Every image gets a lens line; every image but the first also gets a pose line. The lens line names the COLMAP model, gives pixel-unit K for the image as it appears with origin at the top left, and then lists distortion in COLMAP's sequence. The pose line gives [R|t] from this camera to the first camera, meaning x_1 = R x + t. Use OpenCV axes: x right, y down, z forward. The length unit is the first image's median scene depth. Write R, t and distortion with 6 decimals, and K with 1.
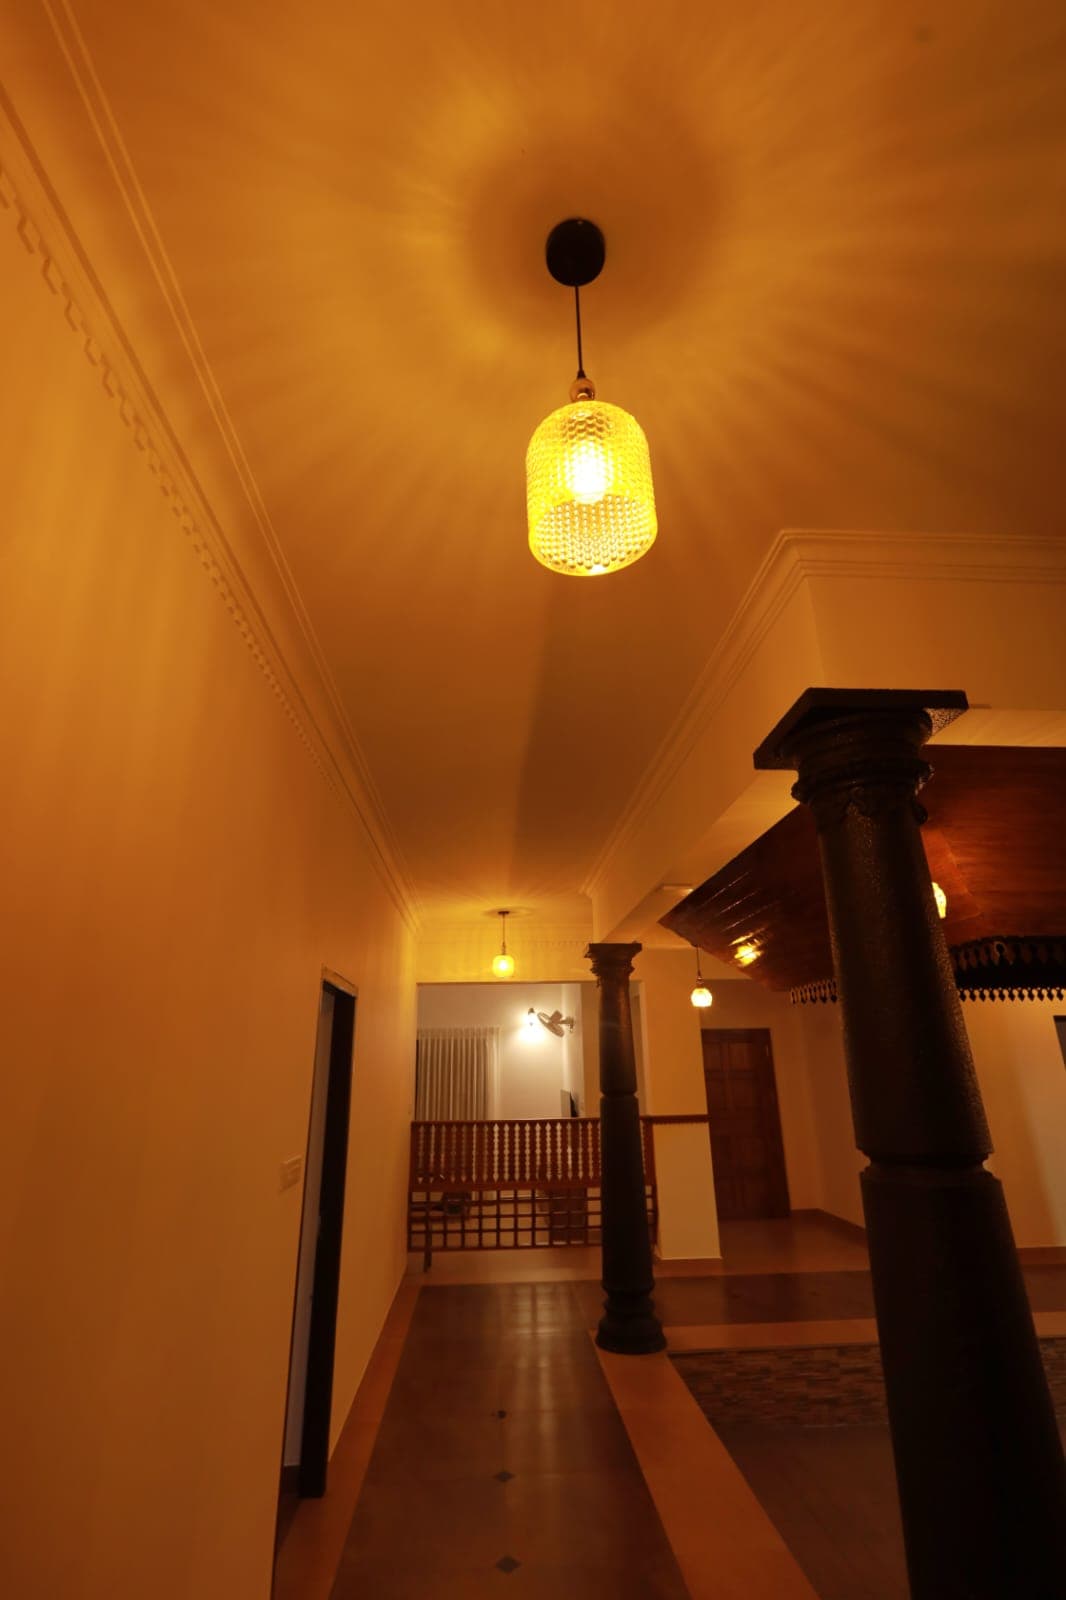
lens RADIAL K [[734.3, 0, 543.1], [0, 734.3, 795.8], [0, 0, 1]] dist [0.001509, 0.000537]
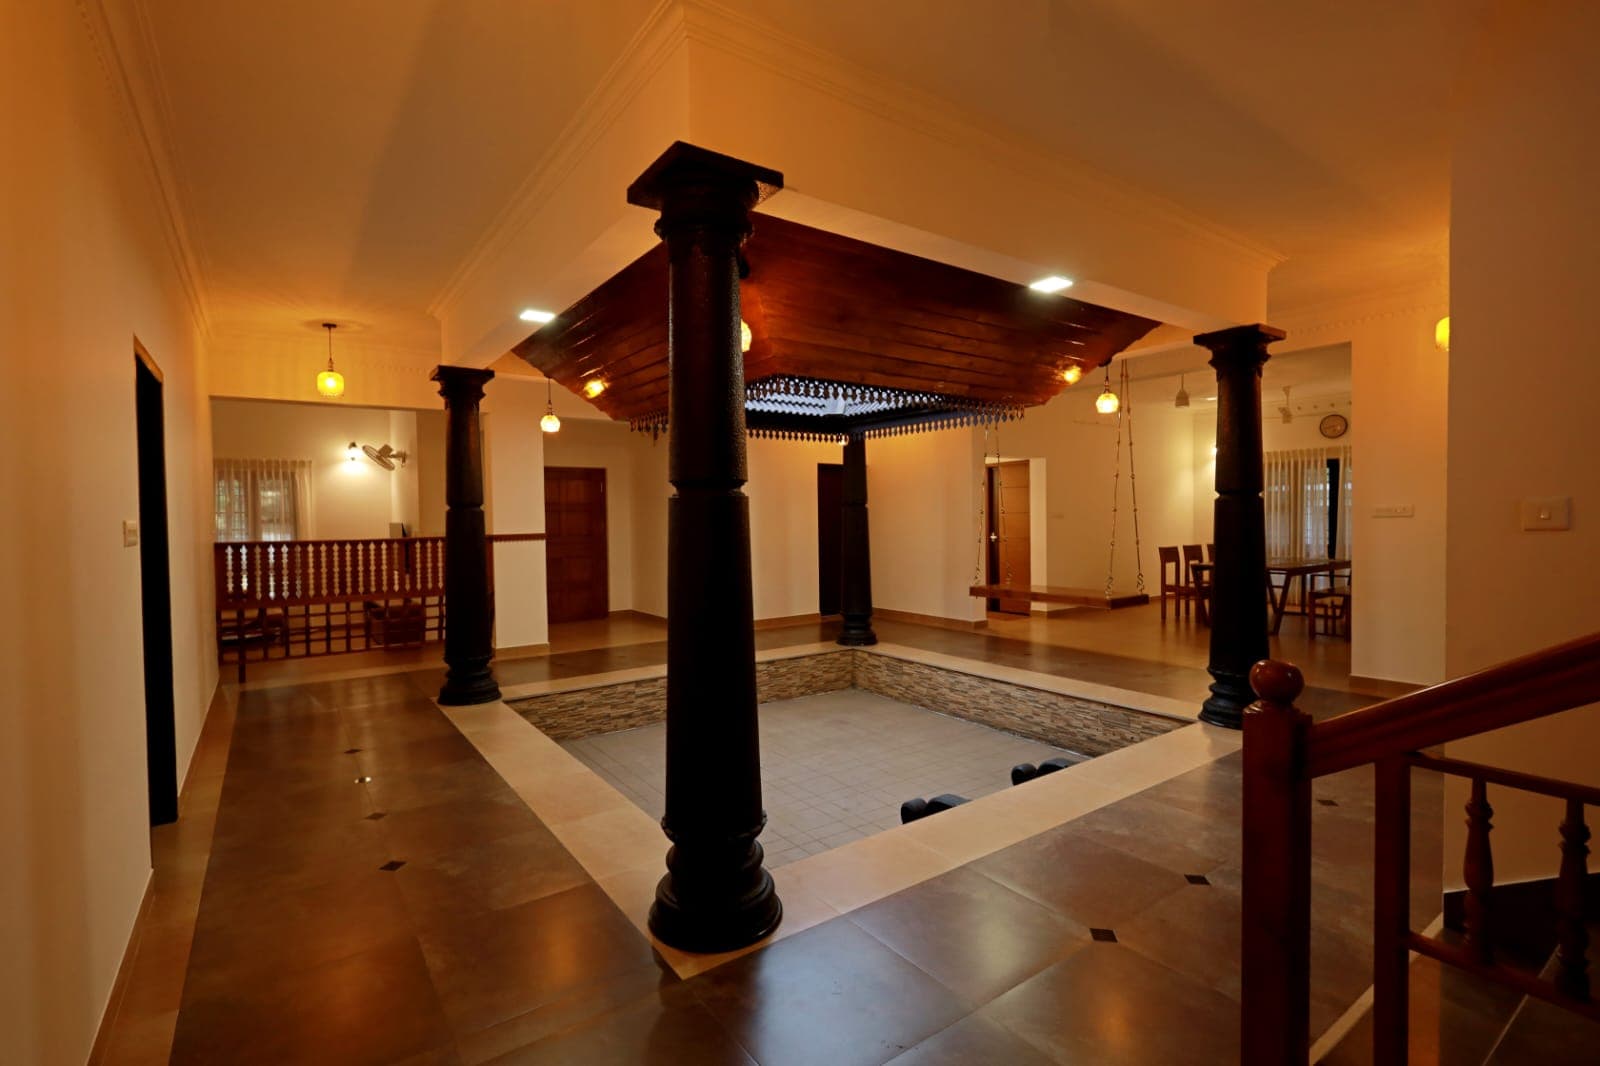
lens RADIAL K [[734.3, 0, 800.0], [0, 734.3, 533.0], [0, 0, 1]] dist [0.001509, 0.000537]
pose [[0.852216, -0.009861, 0.523097, -0.043789], [-0.178013, 0.934705, 0.307633, 0.019921], [-0.491975, -0.355288, 0.794815, -0.120543]]
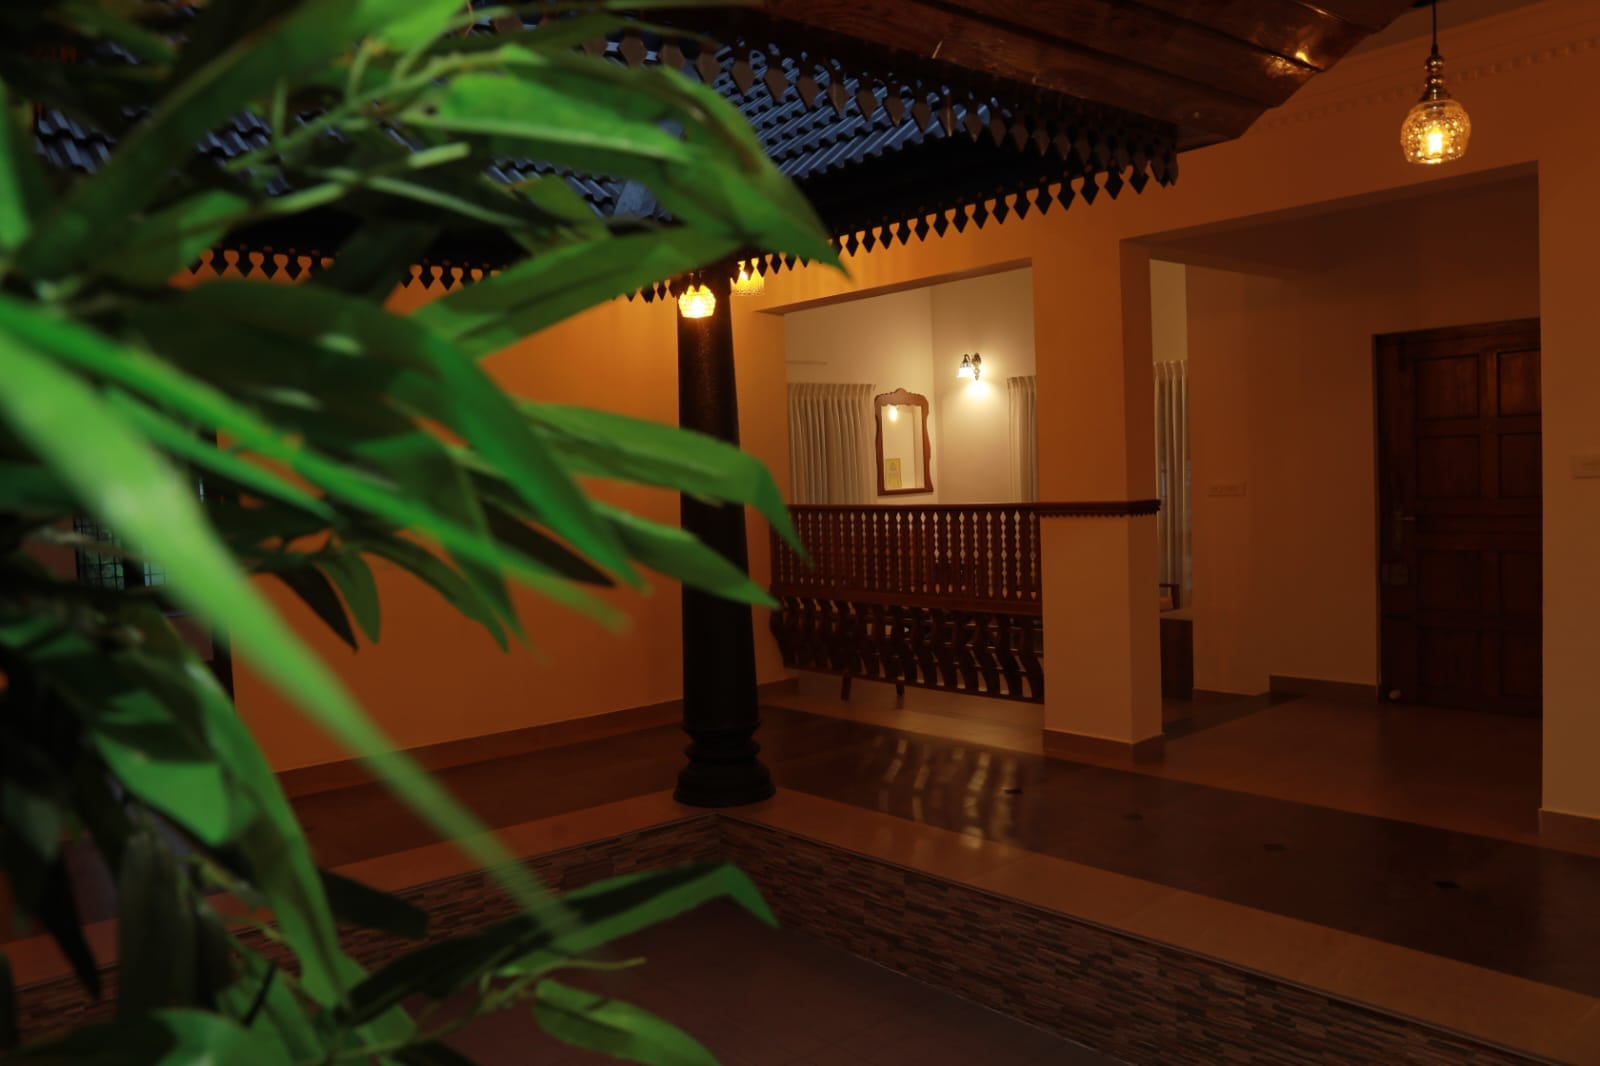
lens RADIAL K [[1296.2, 0, 772.7], [0, 1296.2, 555.8], [0, 0, 1]] dist [-0.001922, 0.003566]
pose [[0.572818, 0.045573, -0.818415, 1.077555], [0.317596, 0.908120, 0.272858, 0.204074], [0.755654, -0.416223, 0.505714, 0.478221]]
